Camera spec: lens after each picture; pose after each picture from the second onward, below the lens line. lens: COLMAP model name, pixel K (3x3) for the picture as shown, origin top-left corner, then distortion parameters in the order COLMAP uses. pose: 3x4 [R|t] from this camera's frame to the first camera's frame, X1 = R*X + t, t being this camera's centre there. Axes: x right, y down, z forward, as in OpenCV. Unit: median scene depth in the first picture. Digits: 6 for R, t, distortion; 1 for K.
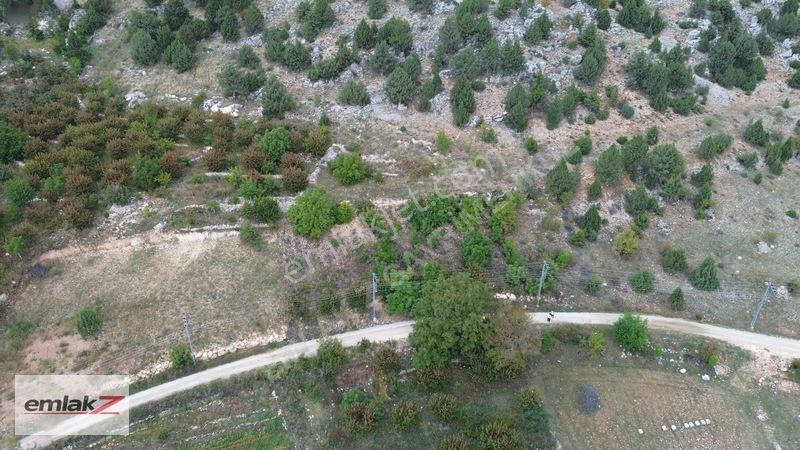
lens RADIAL K [[565.1, 0, 402.3], [0, 565.1, 220.8], [0, 0, 1]] dist [0.084238, -0.080930]
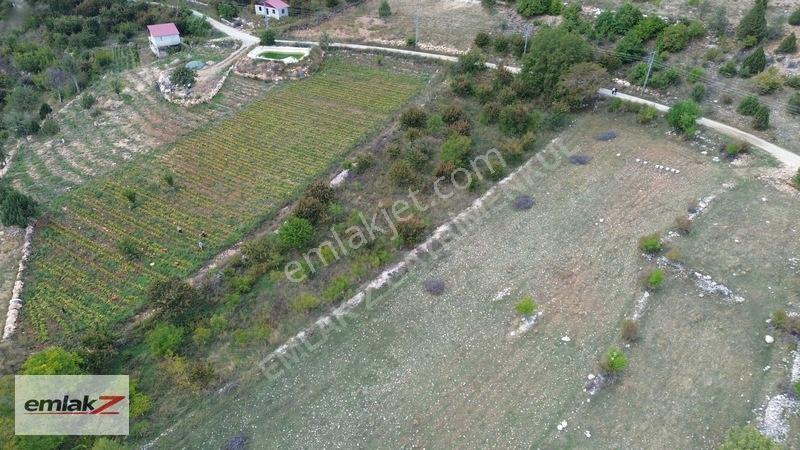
lens RADIAL K [[565.1, 0, 402.3], [0, 565.1, 220.8], [0, 0, 1]] dist [0.084238, -0.080930]
pose [[0.661954, 0.409549, -0.627763, 0.659591], [-0.387750, 0.903858, 0.180804, 0.313046], [0.641456, 0.123731, 0.757116, -0.188994]]
